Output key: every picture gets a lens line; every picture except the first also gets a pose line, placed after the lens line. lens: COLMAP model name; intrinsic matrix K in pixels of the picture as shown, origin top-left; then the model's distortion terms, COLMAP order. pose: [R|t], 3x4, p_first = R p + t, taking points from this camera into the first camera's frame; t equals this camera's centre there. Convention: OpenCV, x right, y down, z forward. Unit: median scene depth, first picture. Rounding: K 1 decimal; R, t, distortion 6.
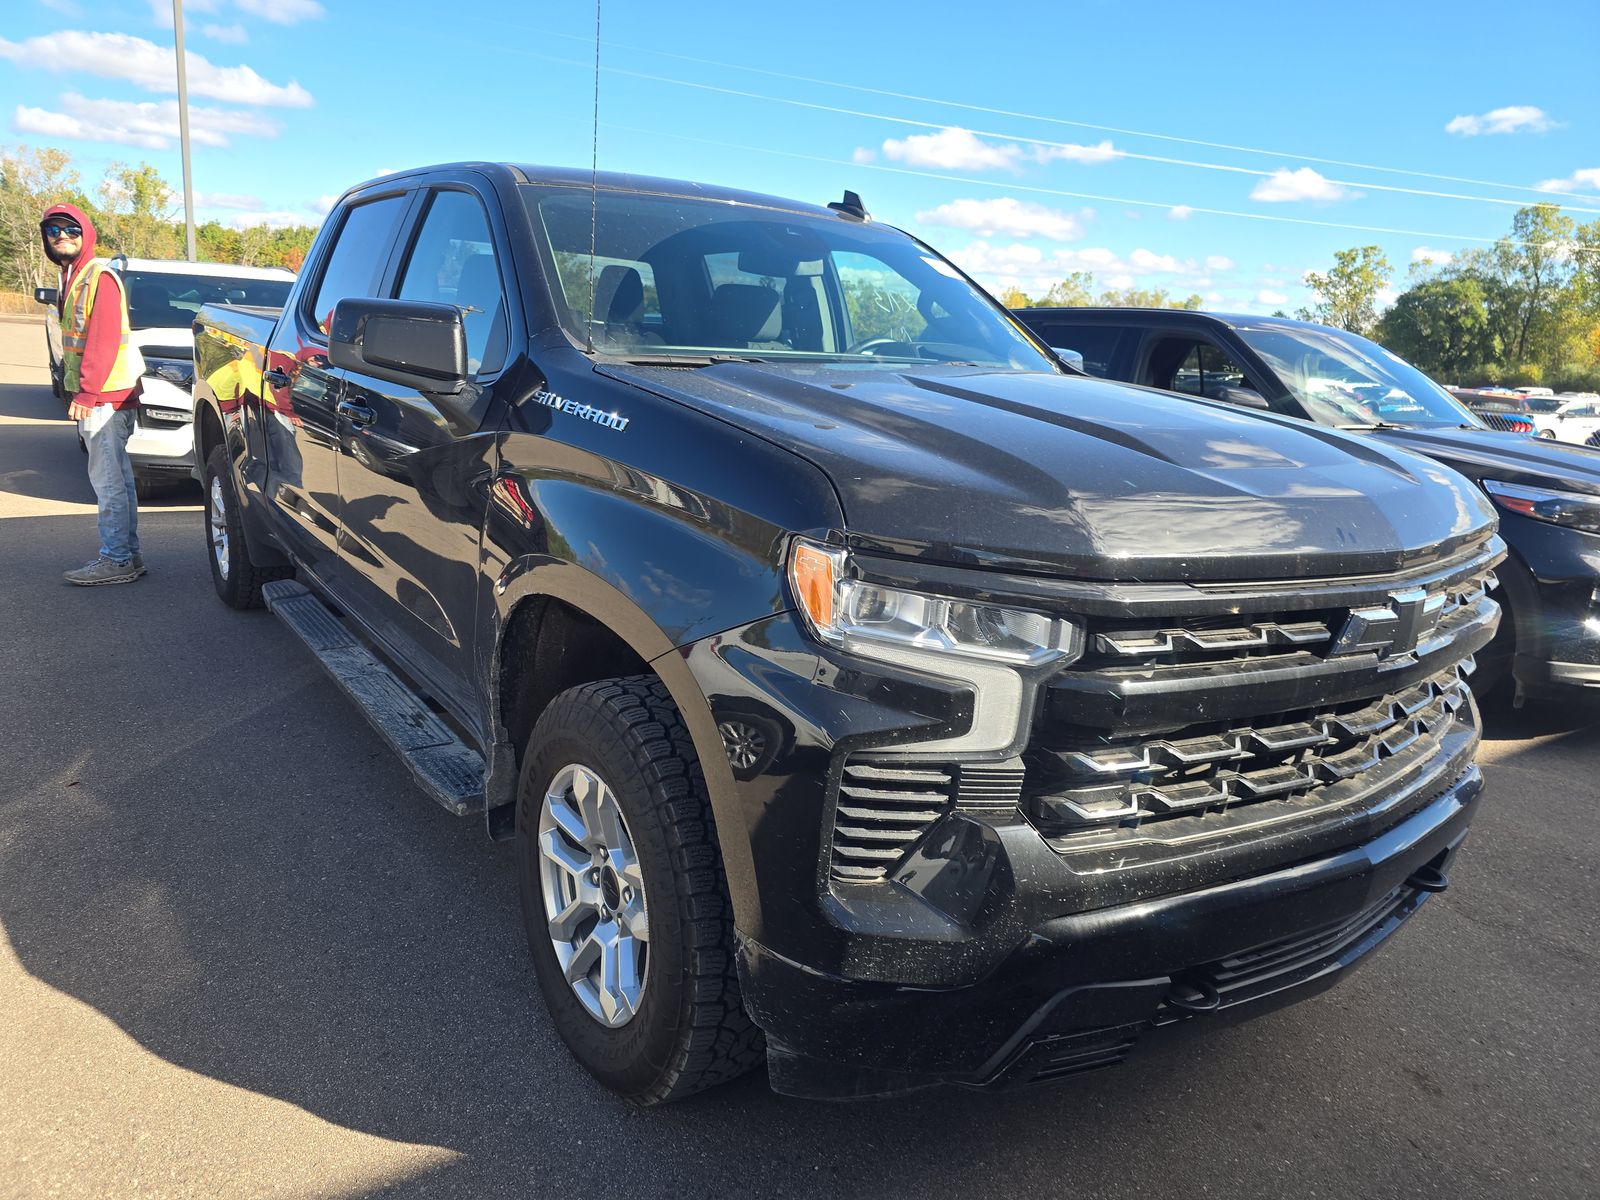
lens RADIAL K [[1089.6, 0, 797.0], [0, 1089.6, 605.6], [0, 0, 1]] dist [0.055062, -0.052871]
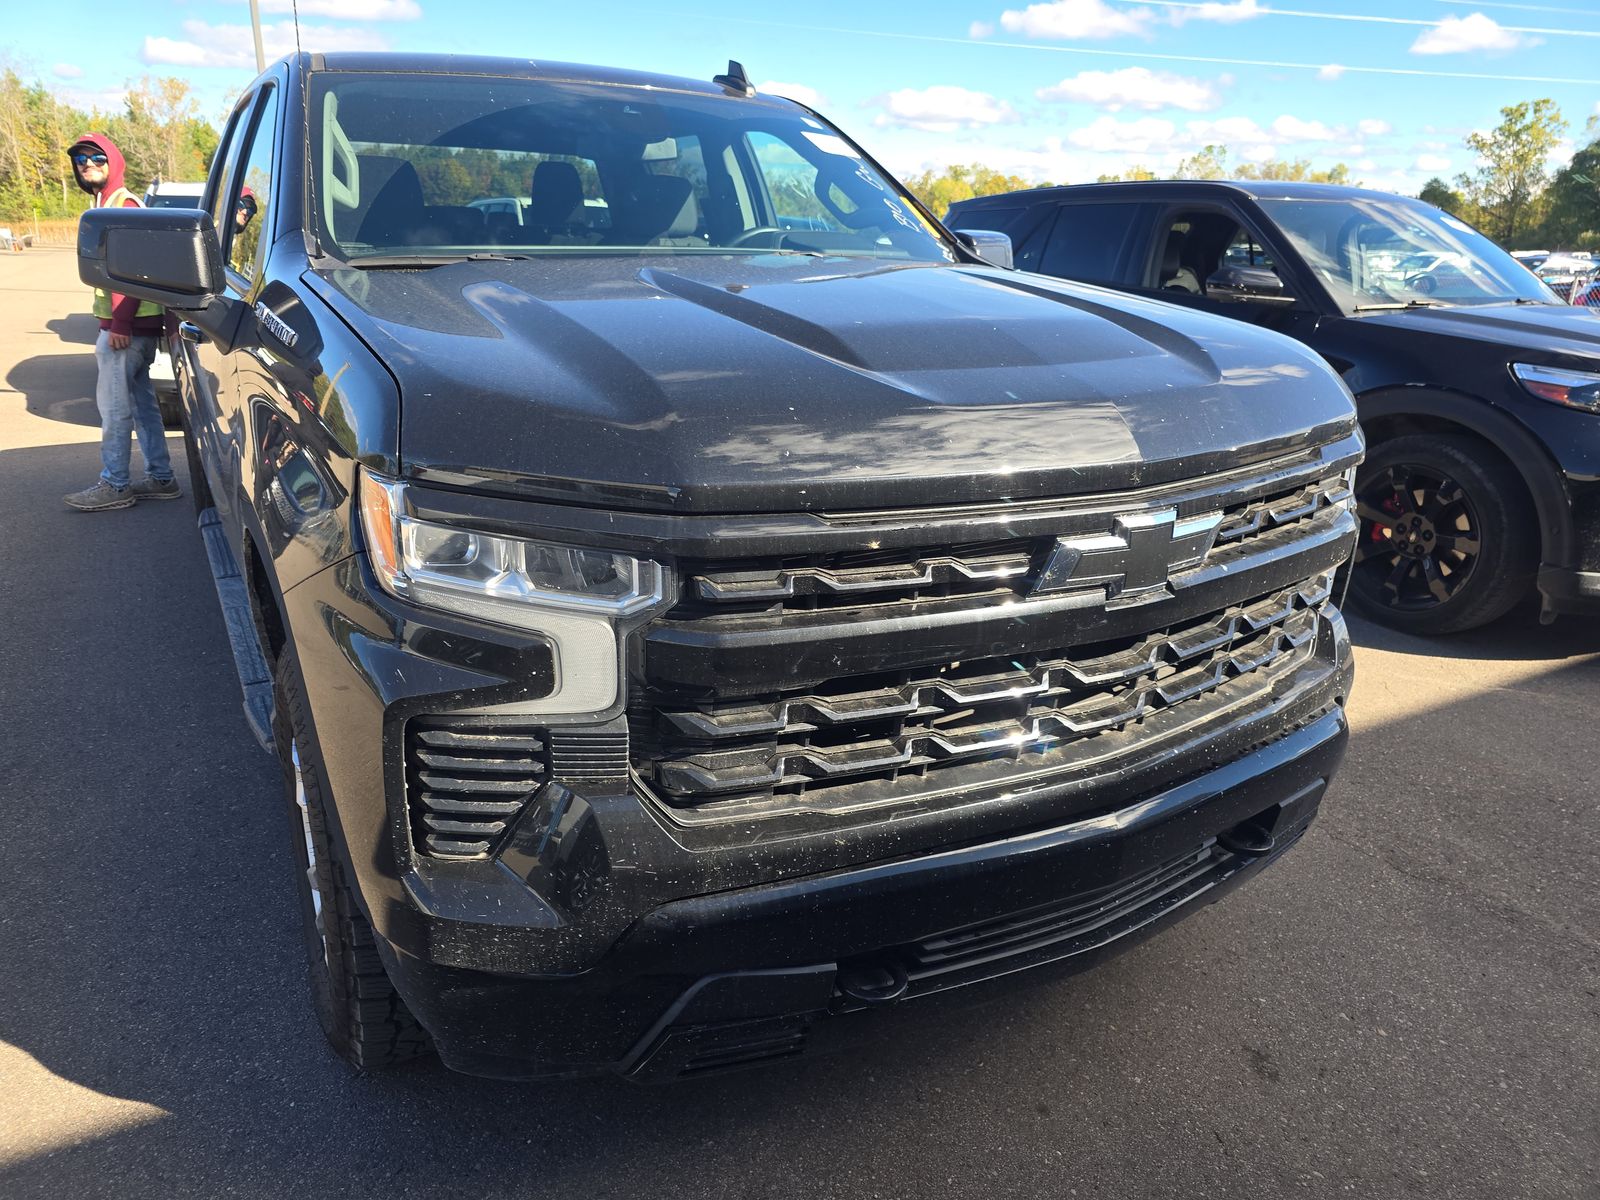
lens RADIAL K [[1089.6, 0, 797.0], [0, 1089.6, 605.6], [0, 0, 1]] dist [0.055062, -0.052871]
pose [[0.993761, -0.008792, -0.111185, 0.320101], [0.018235, 0.996282, 0.084195, -0.015054], [0.110032, -0.085697, 0.990227, 0.126031]]
